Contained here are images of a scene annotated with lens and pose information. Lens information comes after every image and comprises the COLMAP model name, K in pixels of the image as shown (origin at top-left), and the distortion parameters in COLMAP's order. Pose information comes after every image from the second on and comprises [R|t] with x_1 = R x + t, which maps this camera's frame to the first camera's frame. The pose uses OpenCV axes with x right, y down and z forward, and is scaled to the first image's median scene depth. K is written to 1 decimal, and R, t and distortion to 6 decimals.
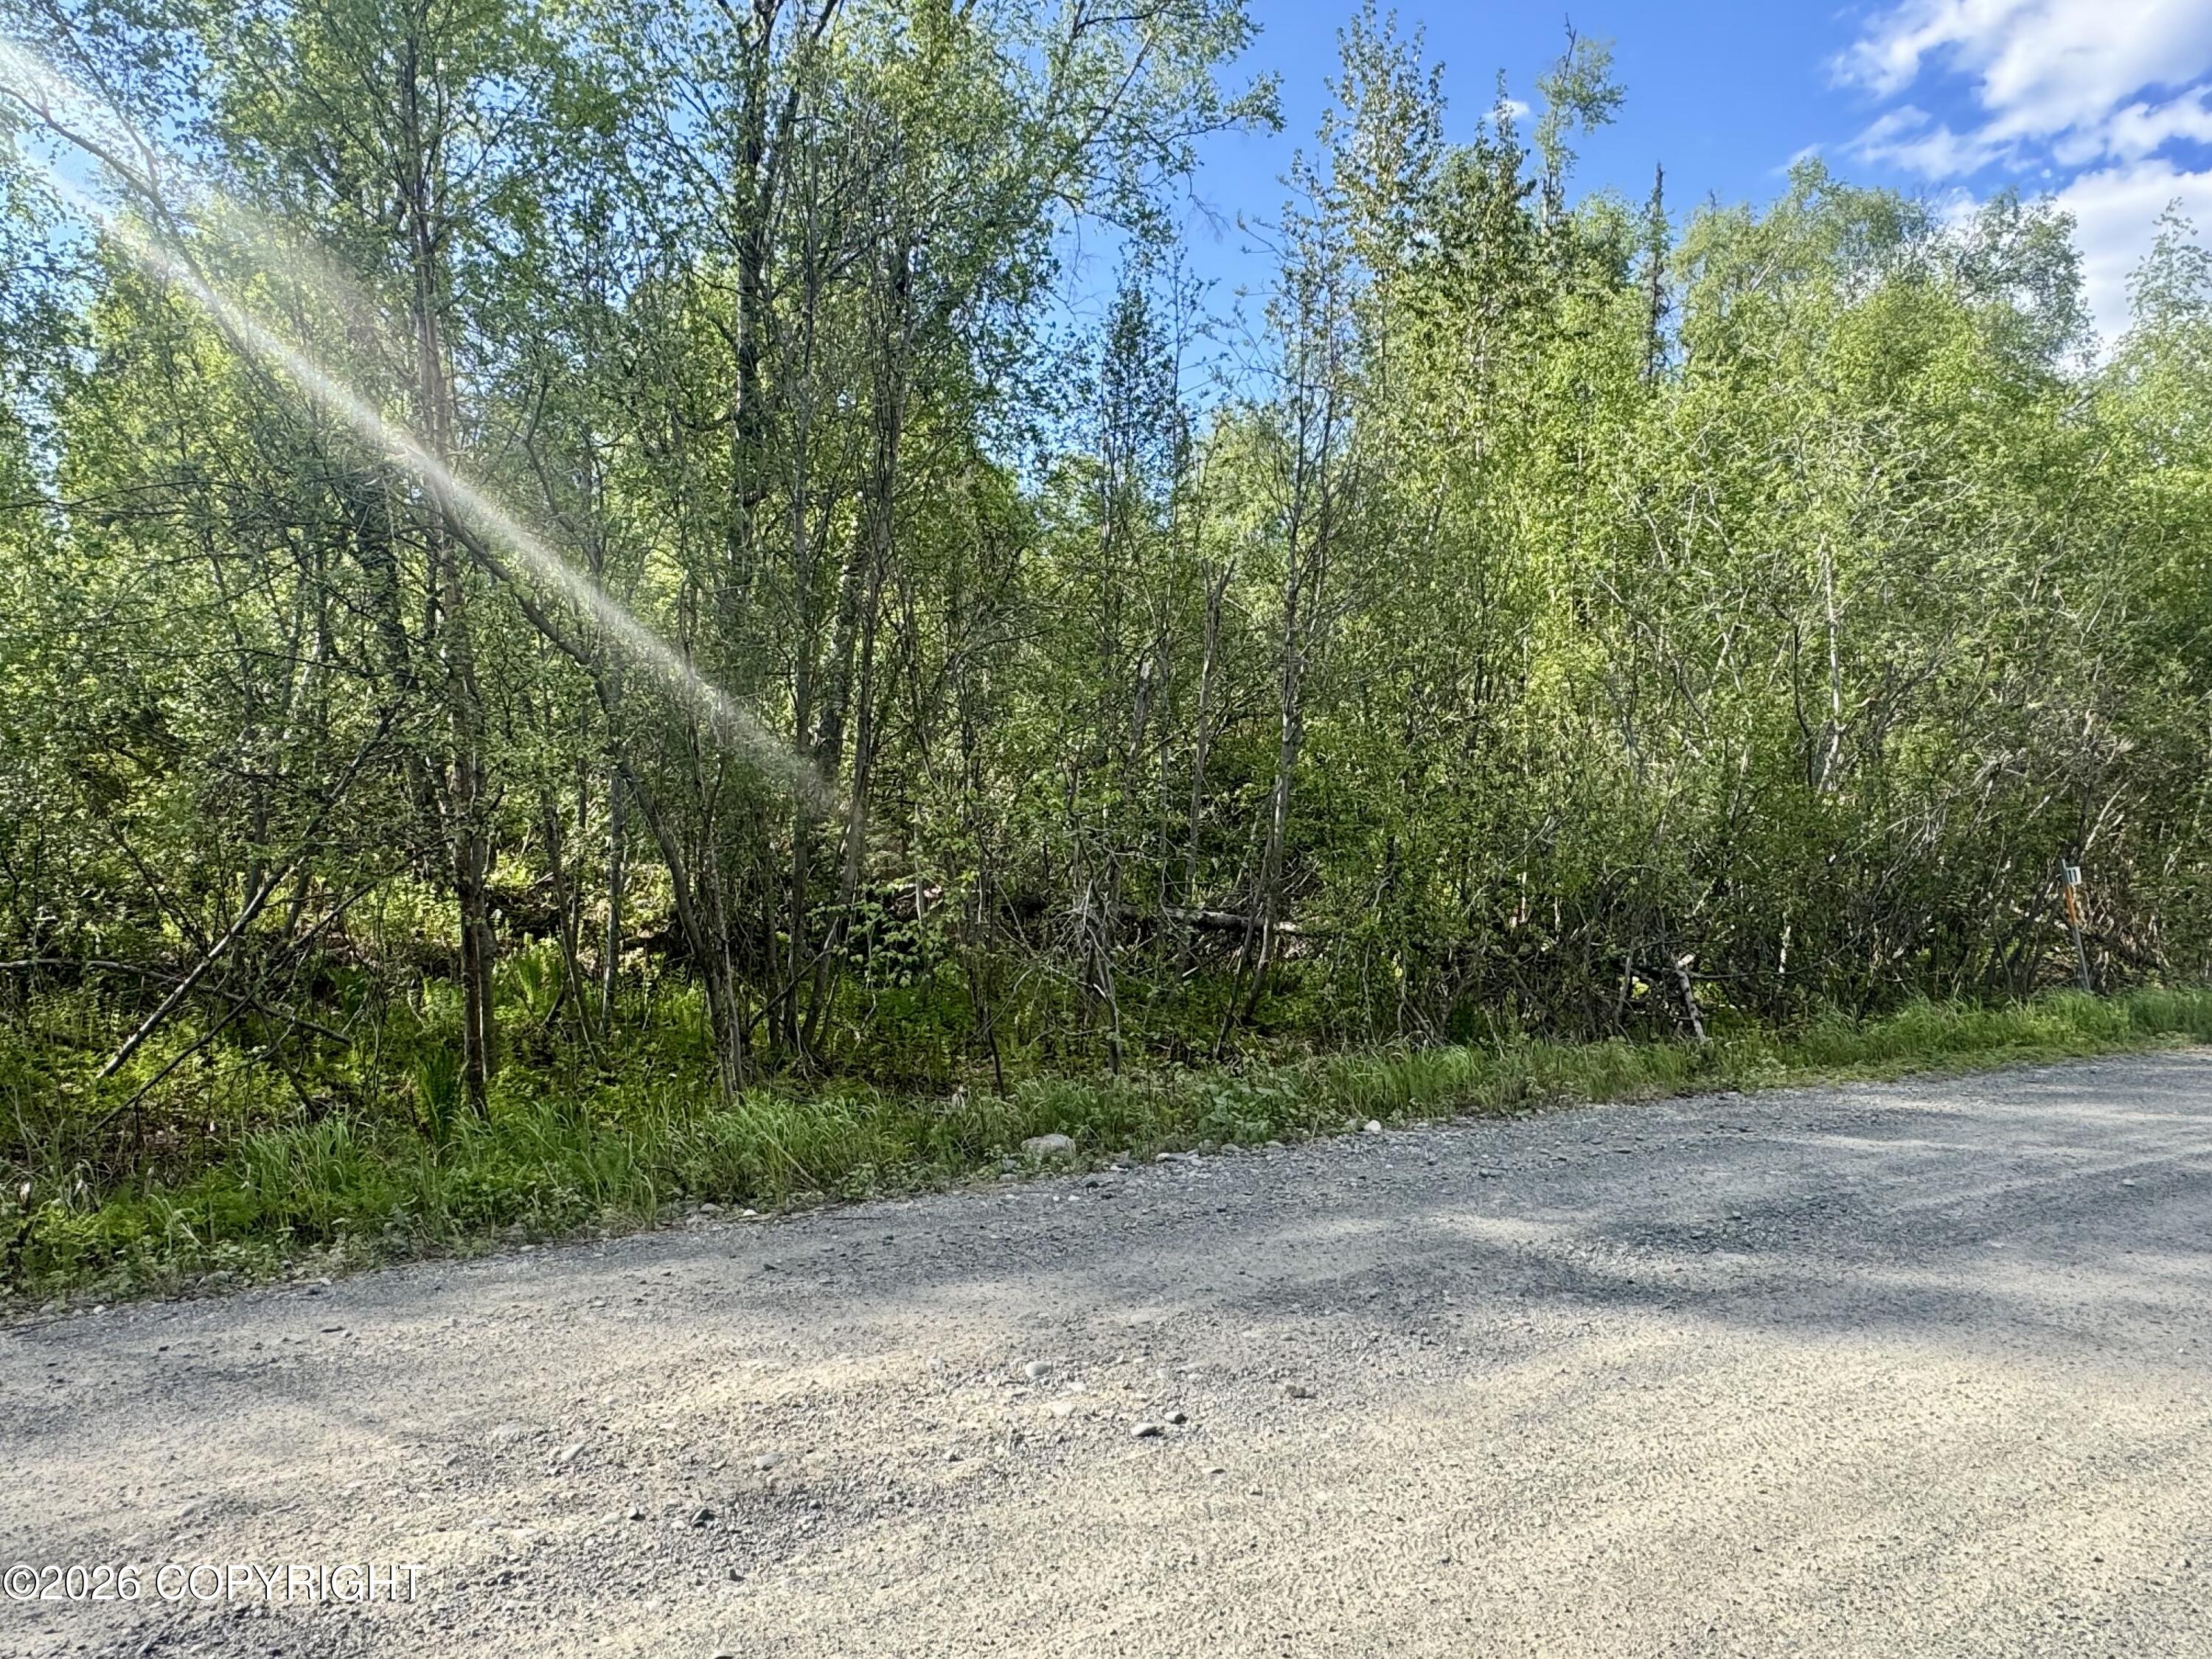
lens RADIAL K [[1387.8, 0, 1101.3], [0, 1387.8, 832.5], [0, 0, 1]] dist [-0.000567, -0.002525]
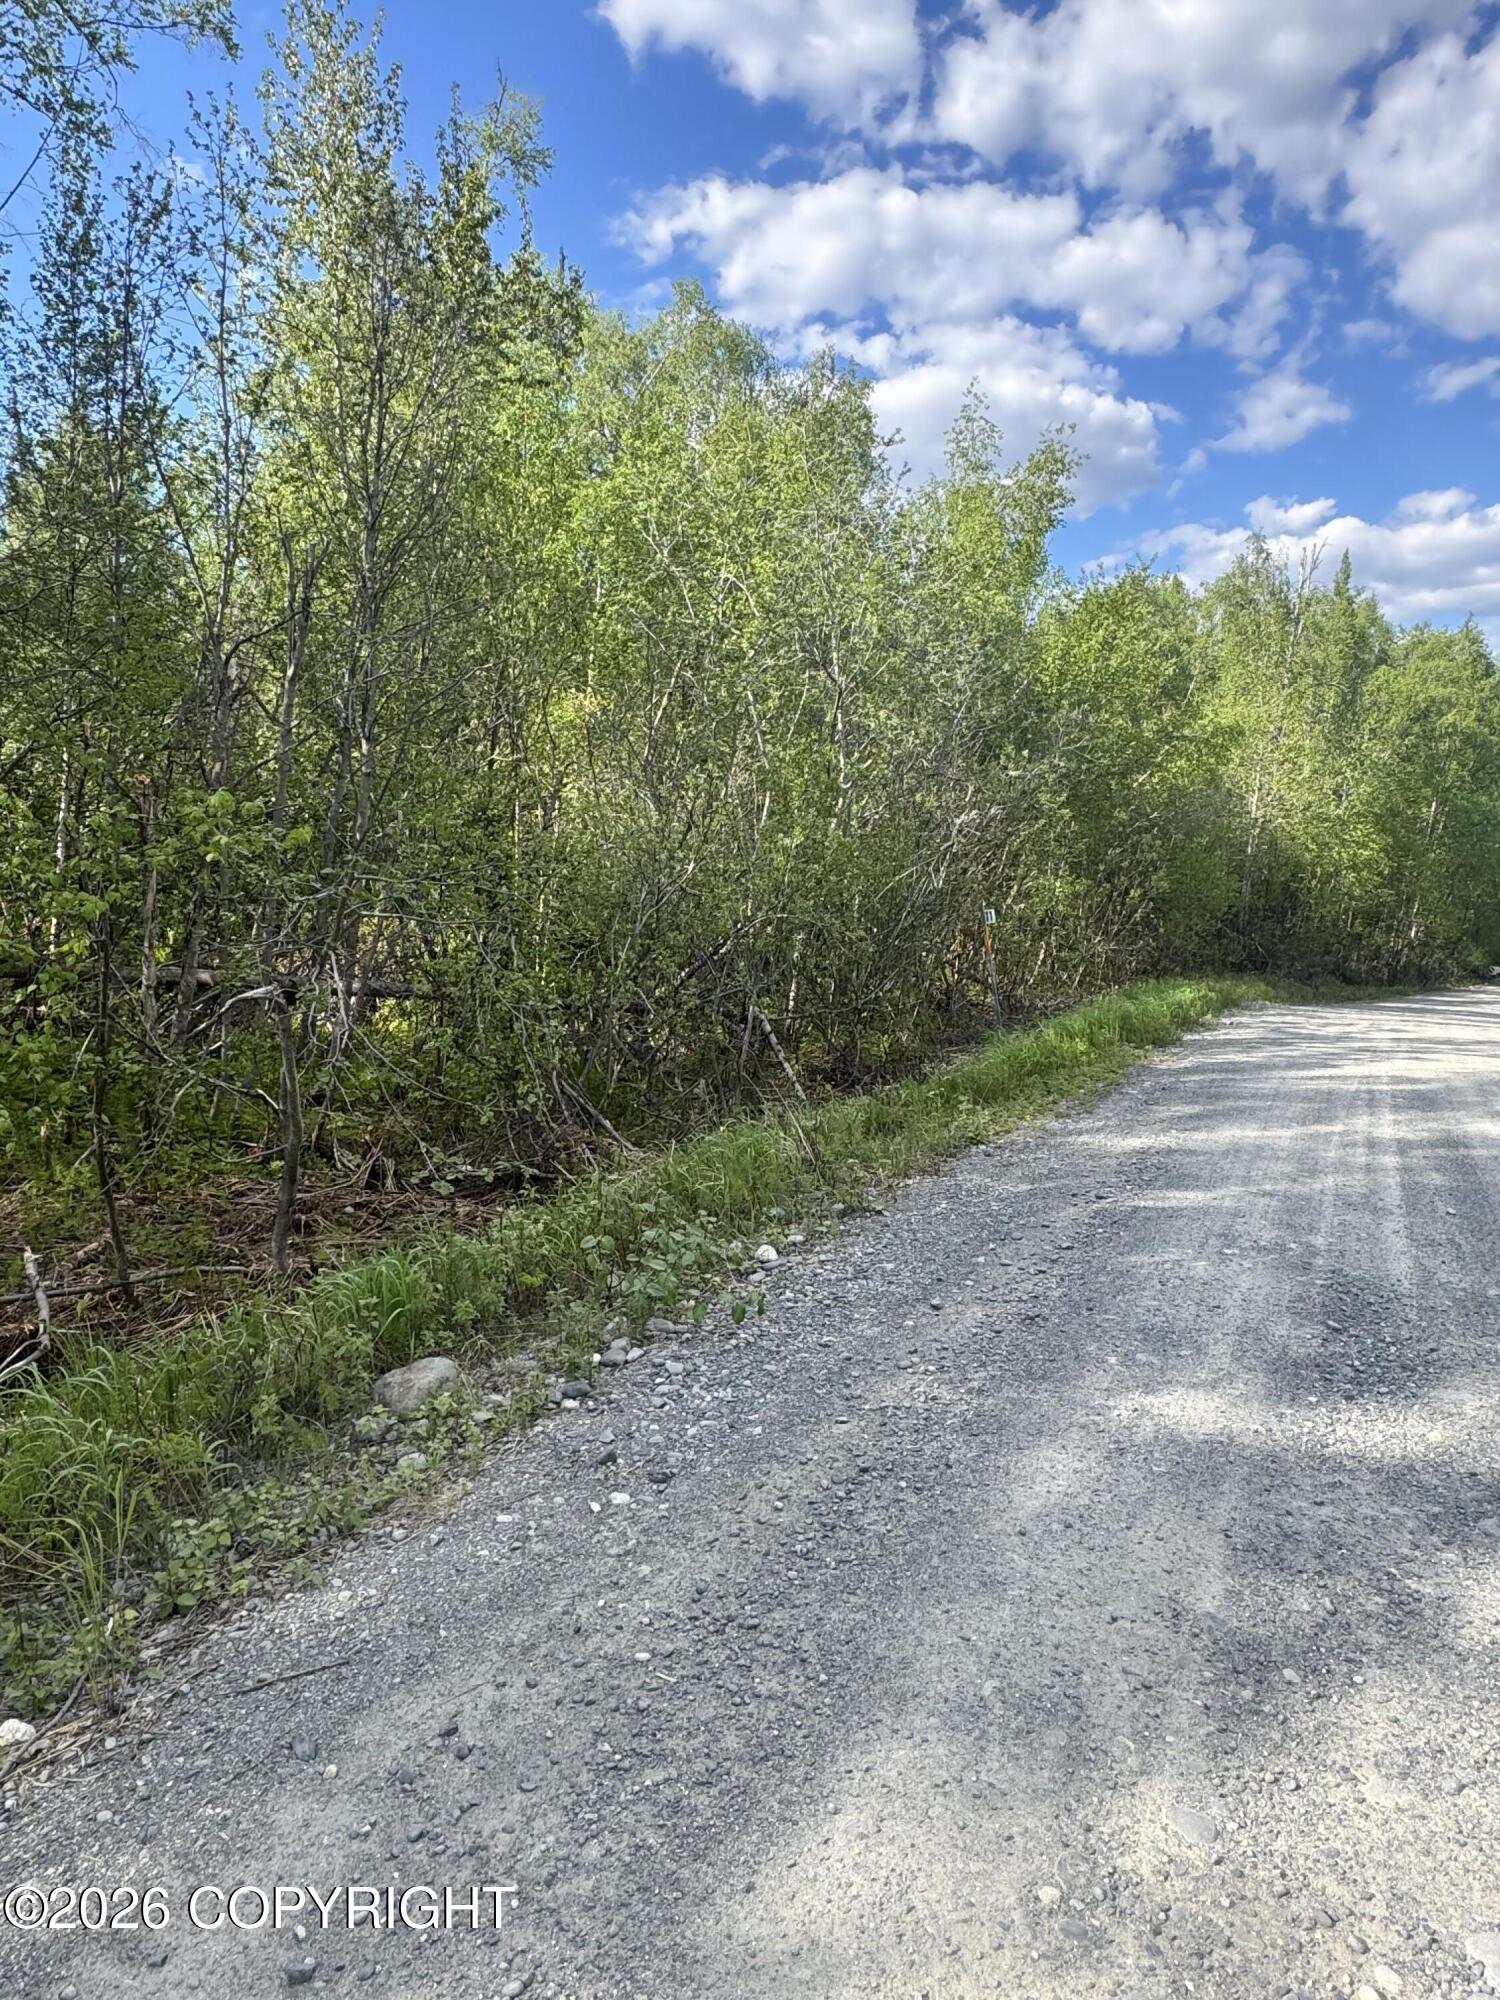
lens RADIAL K [[1254.8, 0, 754.0], [0, 1254.8, 992.6], [0, 0, 1]] dist [-0.000567, -0.002525]
pose [[0.825064, -0.051697, 0.562669, -0.046717], [0.001441, 0.995995, 0.089398, -0.000385], [-0.565037, -0.072948, 0.821835, 0.091645]]
